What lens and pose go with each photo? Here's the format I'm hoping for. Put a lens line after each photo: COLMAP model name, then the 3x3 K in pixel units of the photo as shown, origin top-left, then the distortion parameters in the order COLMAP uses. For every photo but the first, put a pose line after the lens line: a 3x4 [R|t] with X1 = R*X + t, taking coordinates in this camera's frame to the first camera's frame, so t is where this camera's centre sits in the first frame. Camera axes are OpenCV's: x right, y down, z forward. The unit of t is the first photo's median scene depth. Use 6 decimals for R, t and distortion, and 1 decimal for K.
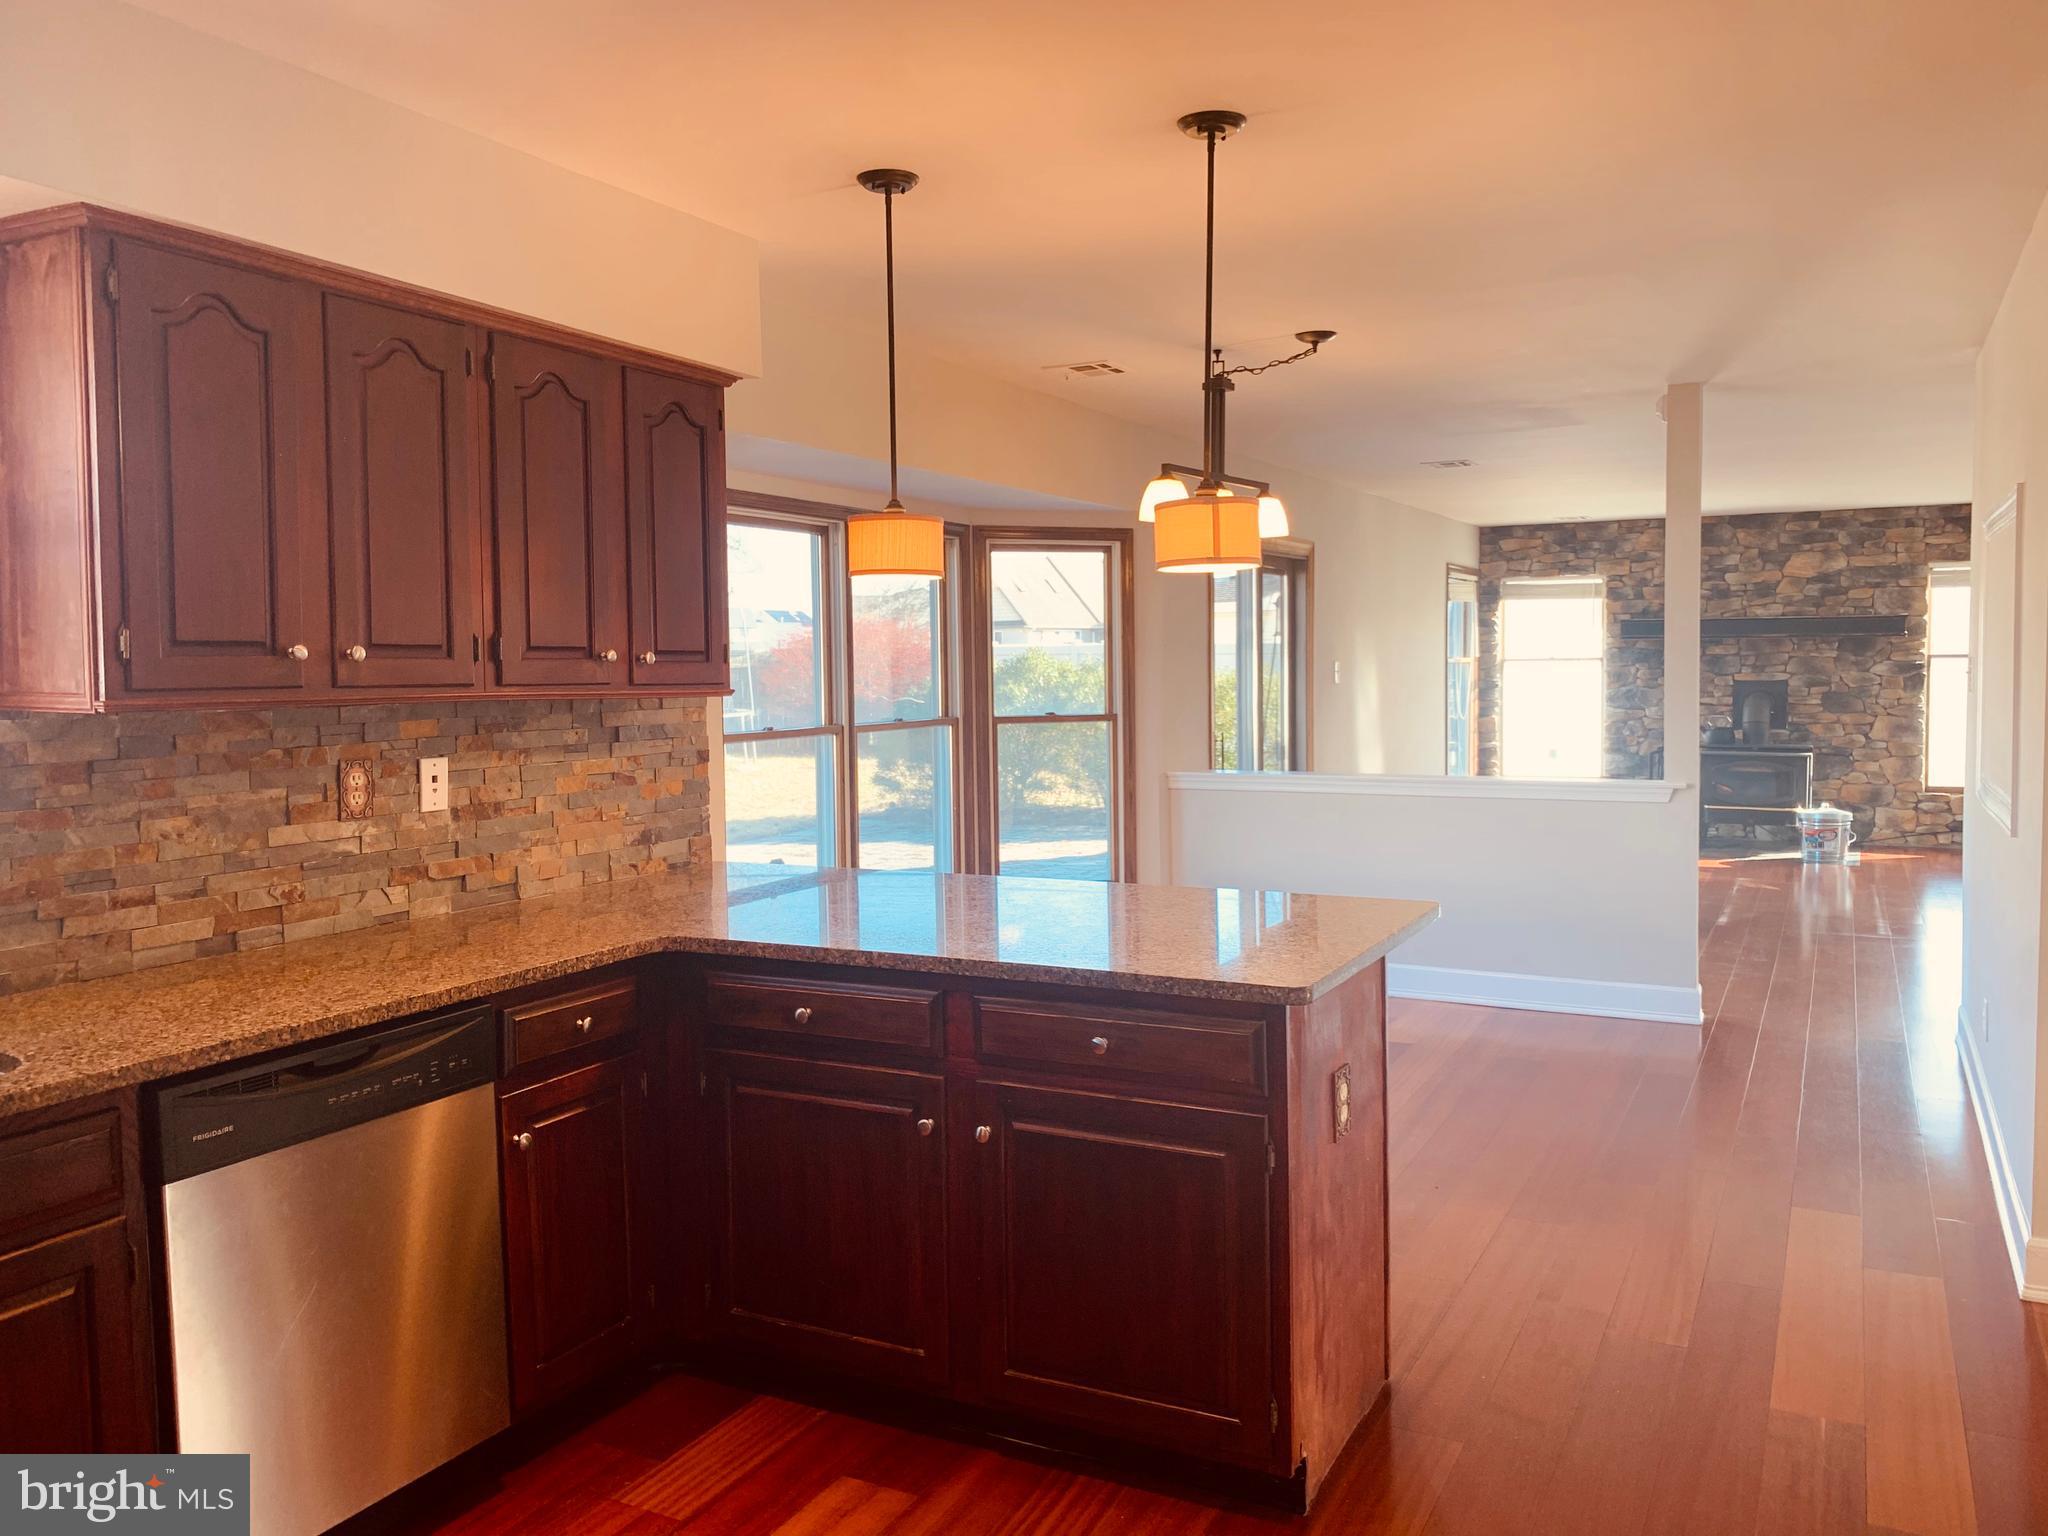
lens RADIAL K [[1557.6, 0, 1014.2], [0, 1557.6, 749.6], [0, 0, 1]] dist [0.013022, -0.026896]
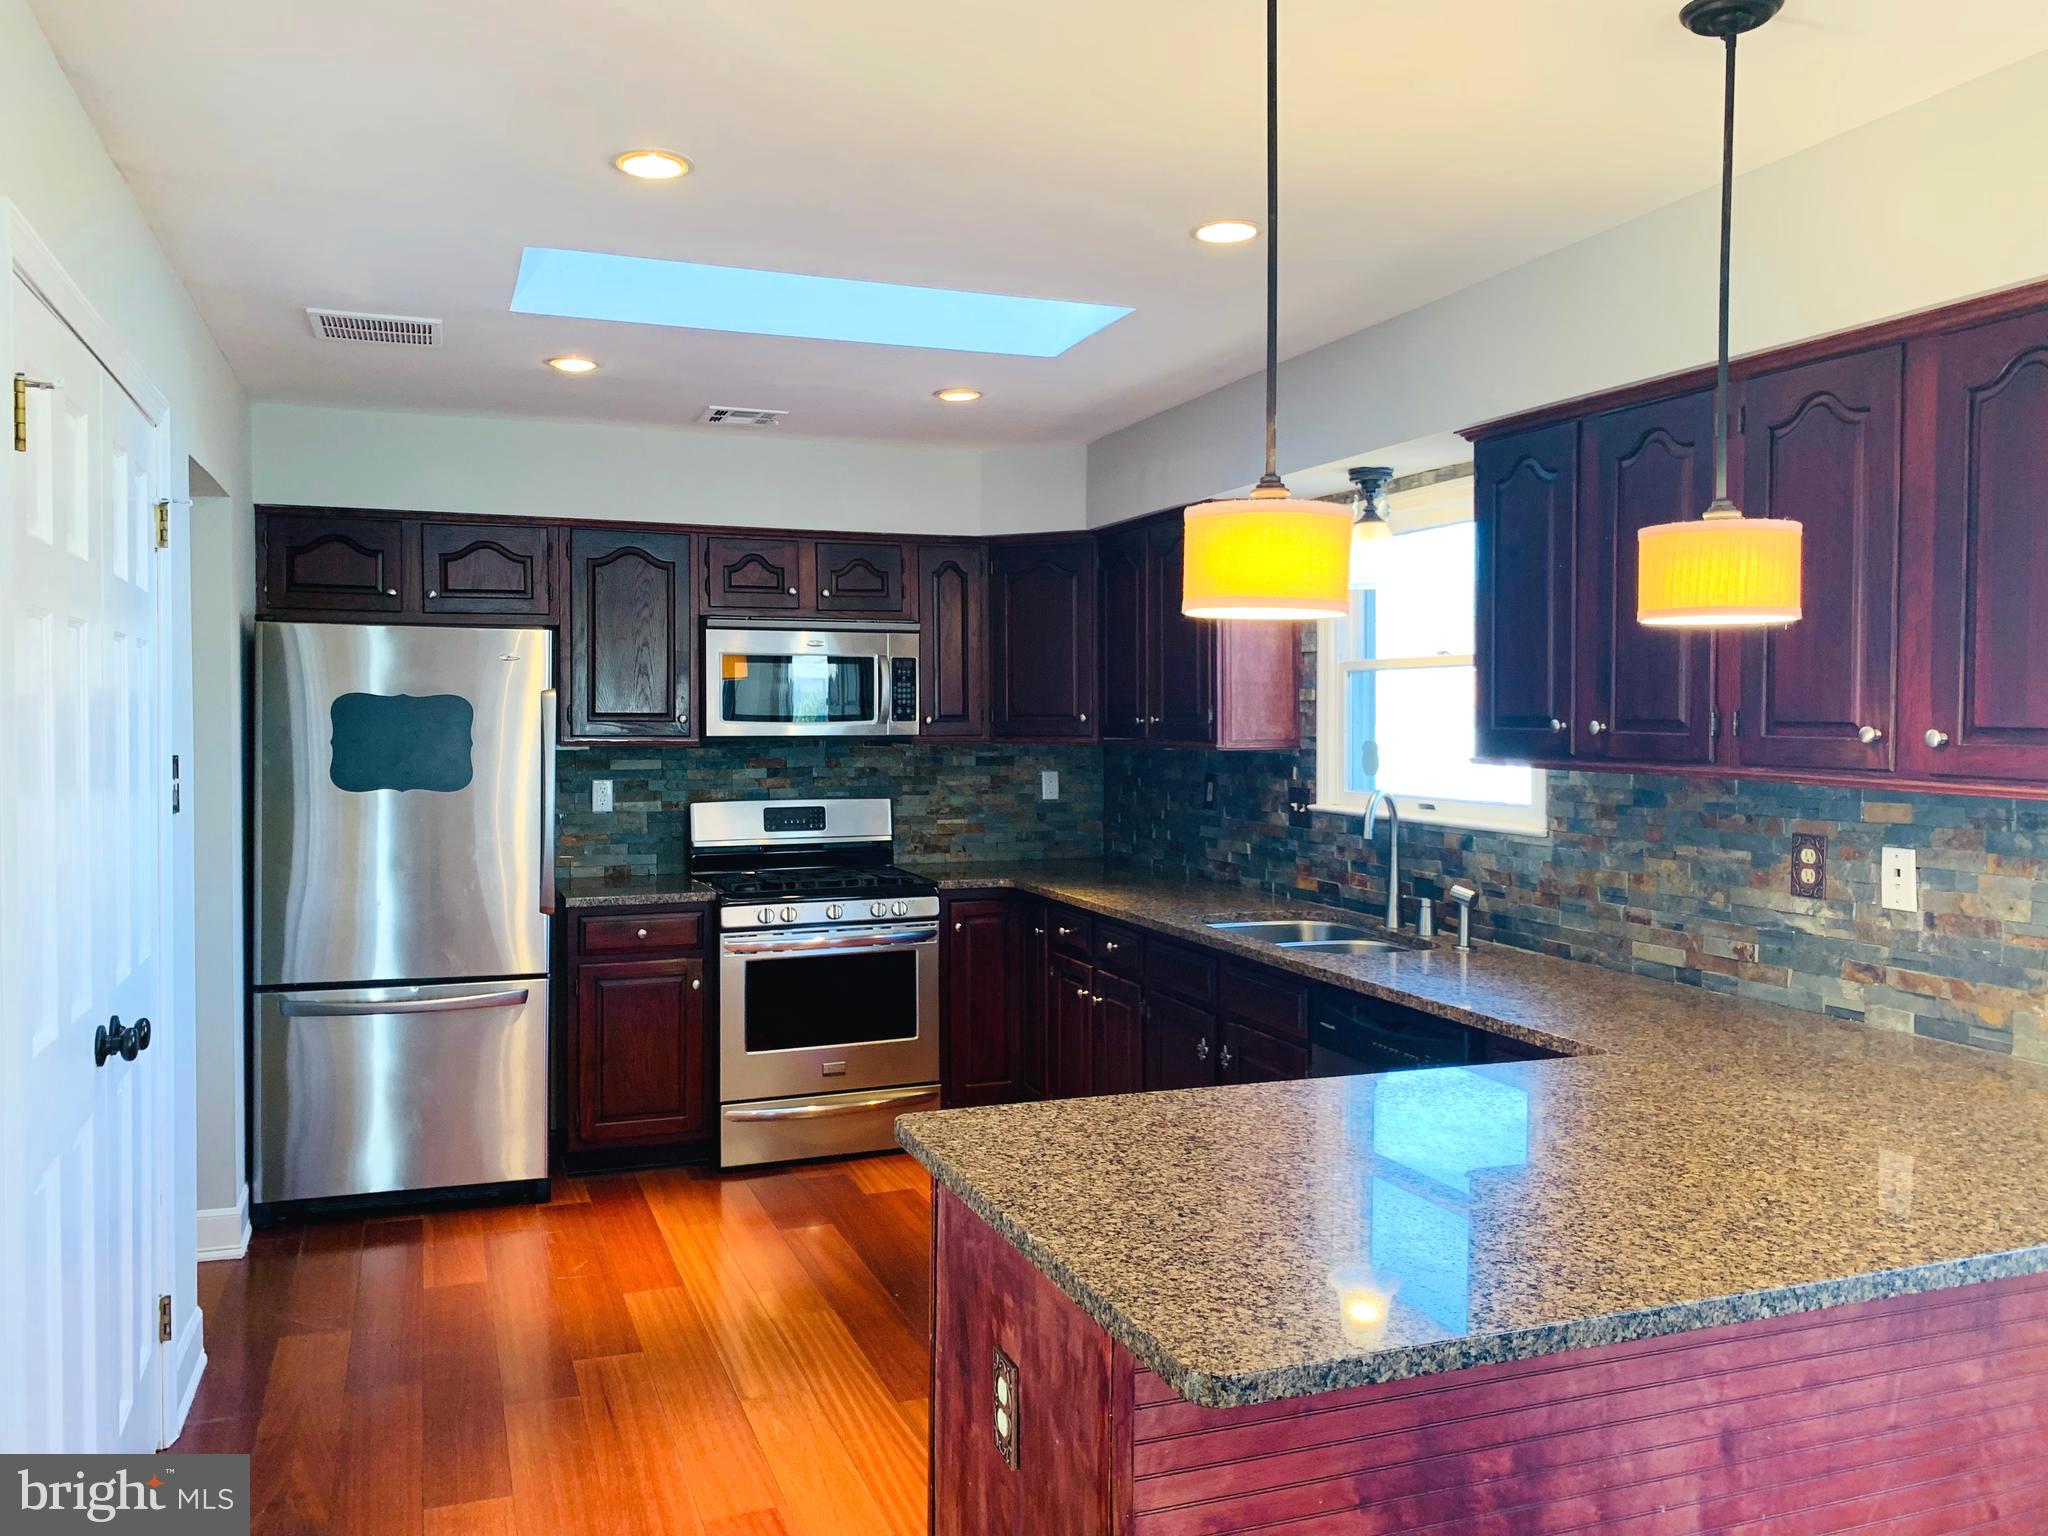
lens RADIAL K [[1557.6, 0, 1020.9], [0, 1557.6, 745.5], [0, 0, 1]] dist [0.013022, -0.026896]
pose [[-0.668170, 0.025108, -0.743585, 0.729969], [-0.035478, 0.997218, 0.065552, -0.111788], [0.743163, 0.070181, -0.665420, 1.494864]]
